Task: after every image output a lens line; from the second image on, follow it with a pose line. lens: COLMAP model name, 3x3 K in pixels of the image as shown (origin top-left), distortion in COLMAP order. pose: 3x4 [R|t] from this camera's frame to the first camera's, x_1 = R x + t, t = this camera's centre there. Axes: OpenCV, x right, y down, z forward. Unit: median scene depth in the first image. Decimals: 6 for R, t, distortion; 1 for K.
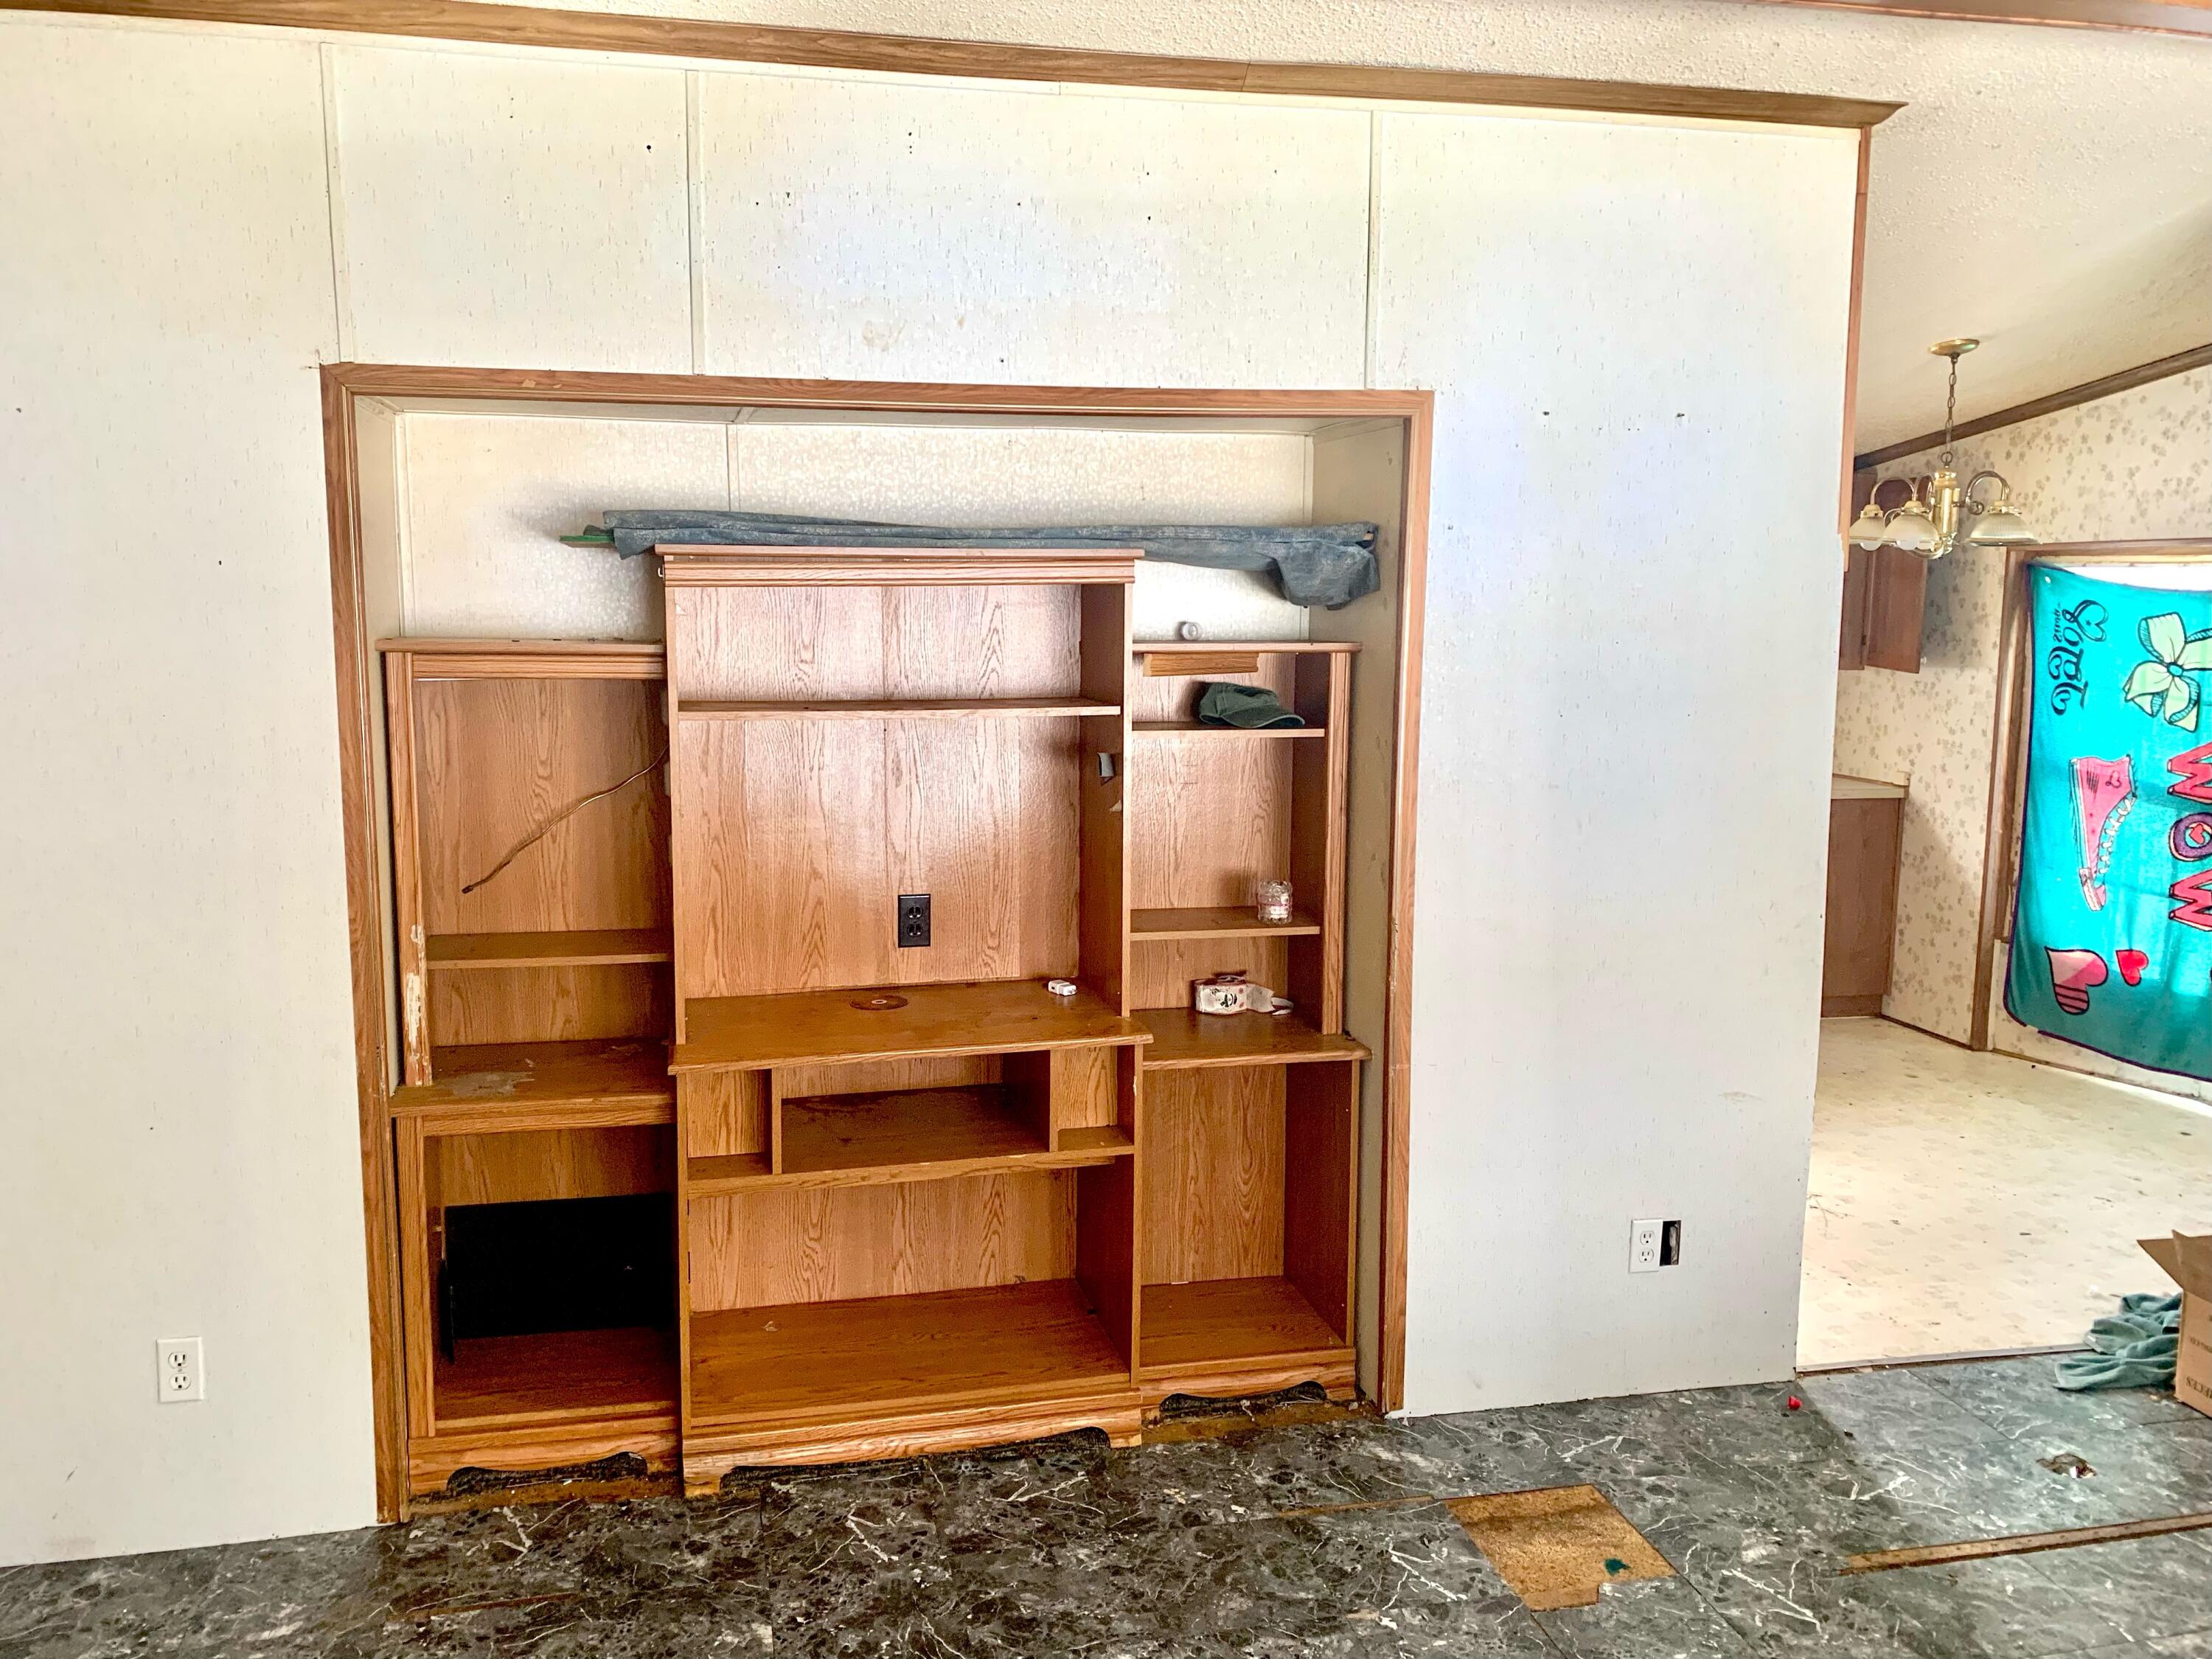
lens RADIAL K [[1683.1, 0, 1106.0], [0, 1683.1, 829.5], [0, 0, 1]] dist [0.038246, -0.046041]
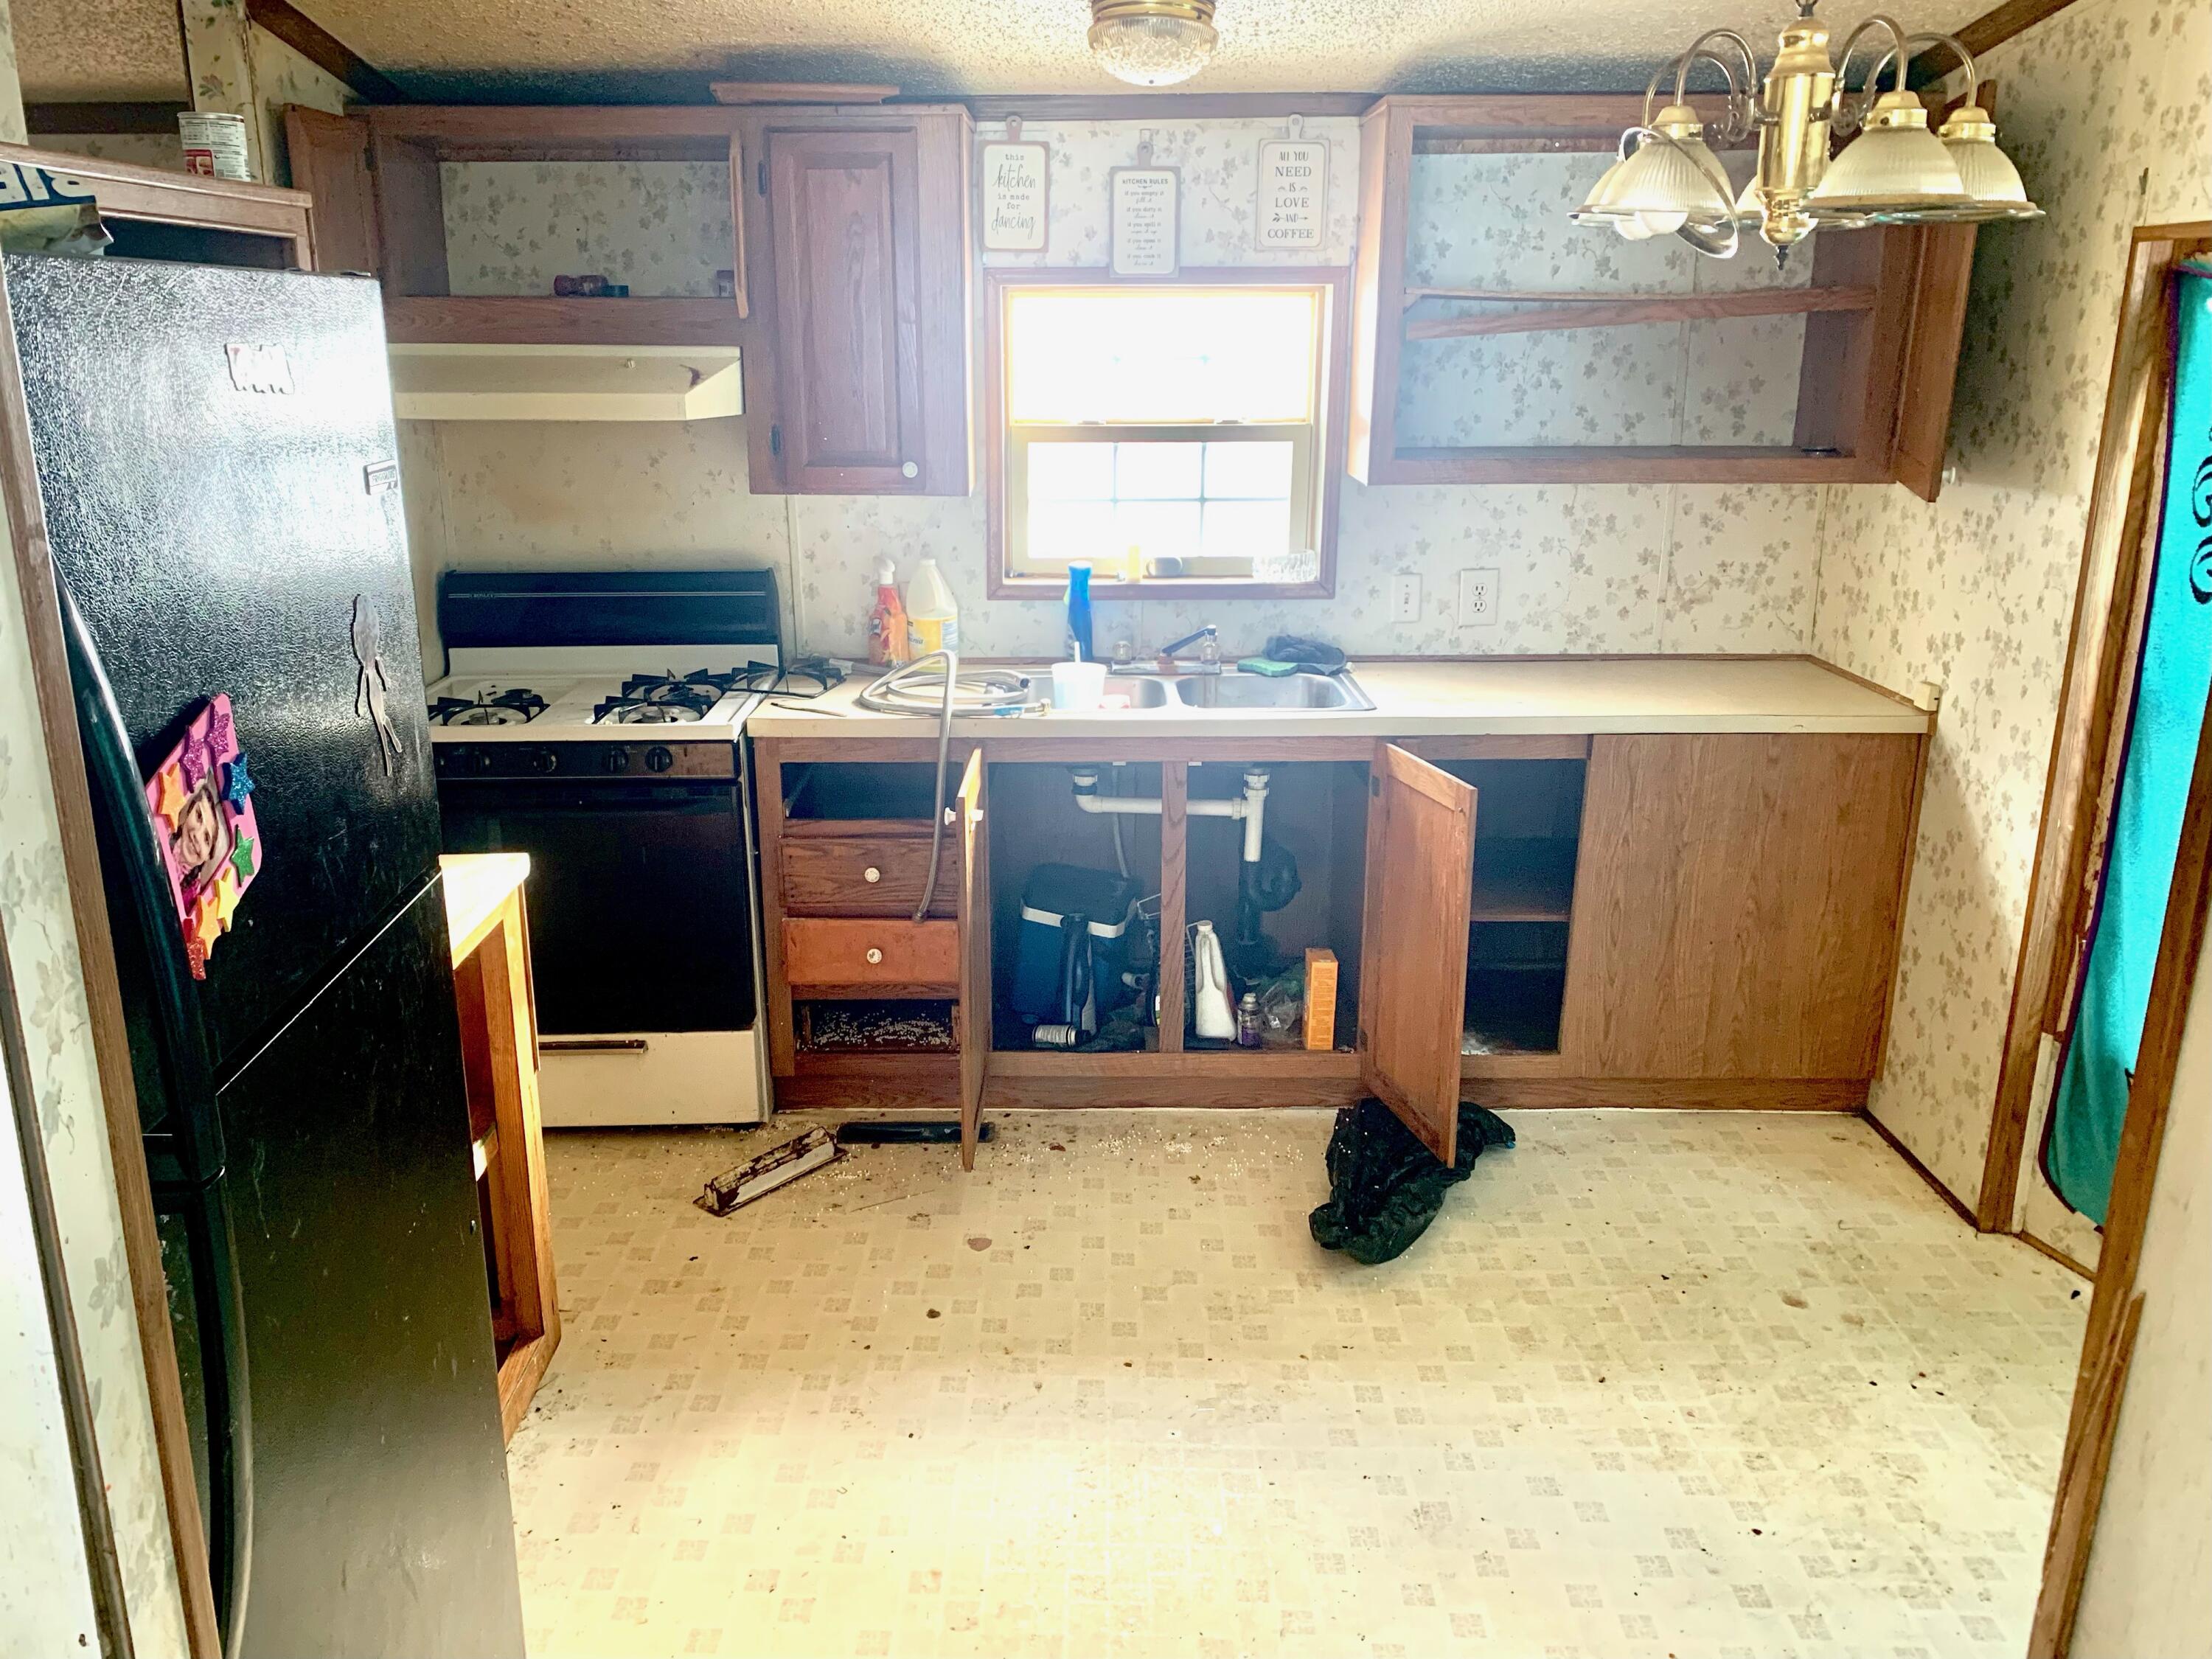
lens RADIAL K [[1683.1, 0, 1106.0], [0, 1683.1, 829.5], [0, 0, 1]] dist [0.038246, -0.046041]
pose [[0.975138, 0.056559, -0.214258, 0.348672], [-0.024281, 0.988329, 0.150387, -0.064886], [0.220263, -0.141446, 0.965131, 0.443757]]
